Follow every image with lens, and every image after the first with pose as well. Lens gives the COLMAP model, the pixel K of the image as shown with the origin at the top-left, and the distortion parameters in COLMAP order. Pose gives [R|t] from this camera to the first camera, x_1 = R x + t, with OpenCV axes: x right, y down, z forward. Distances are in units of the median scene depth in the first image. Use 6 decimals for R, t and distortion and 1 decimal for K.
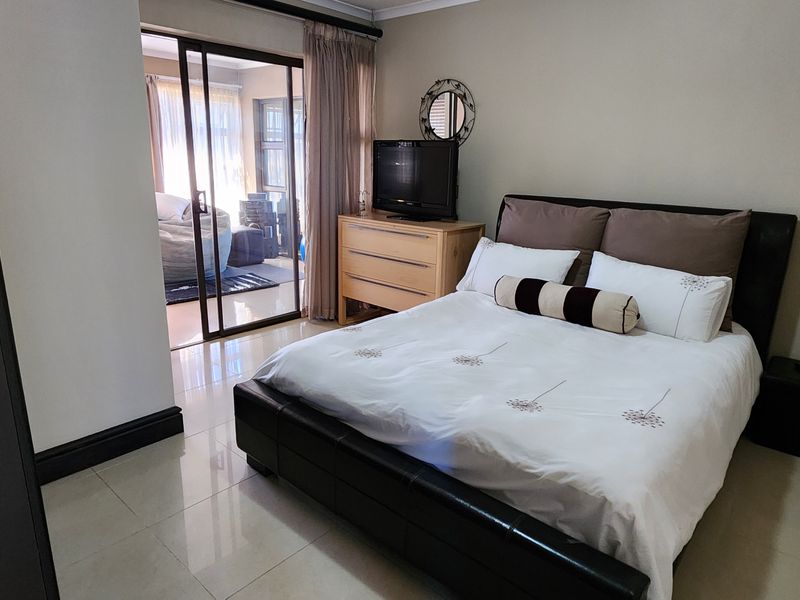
lens RADIAL K [[532.3, 0, 400.0], [0, 532.3, 300.0], [0, 0, 1]] dist [0.000915, -0.001509]
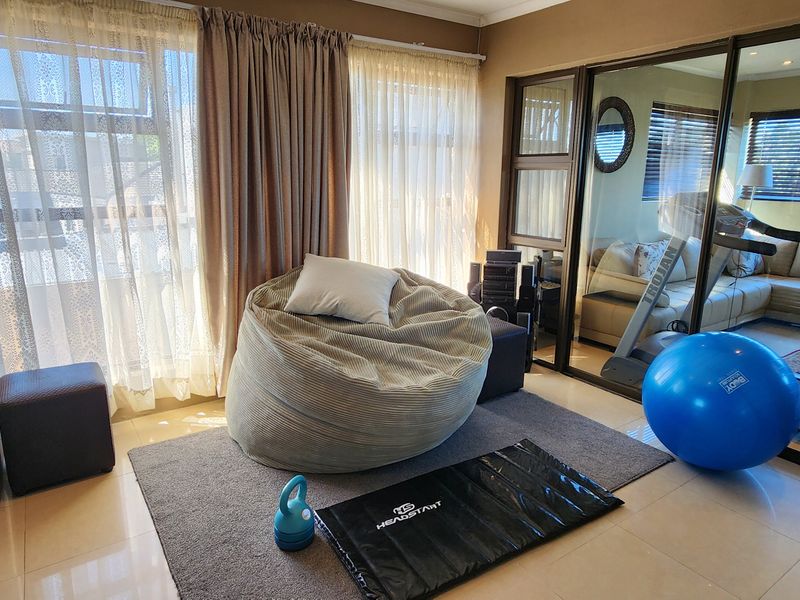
lens RADIAL K [[532.3, 0, 400.0], [0, 532.3, 300.0], [0, 0, 1]] dist [0.000915, -0.001509]
pose [[0.970869, 0.035819, -0.236918, -0.244552], [-0.043399, 0.998697, -0.026855, -0.133441], [0.235647, 0.036354, 0.971158, 0.457975]]
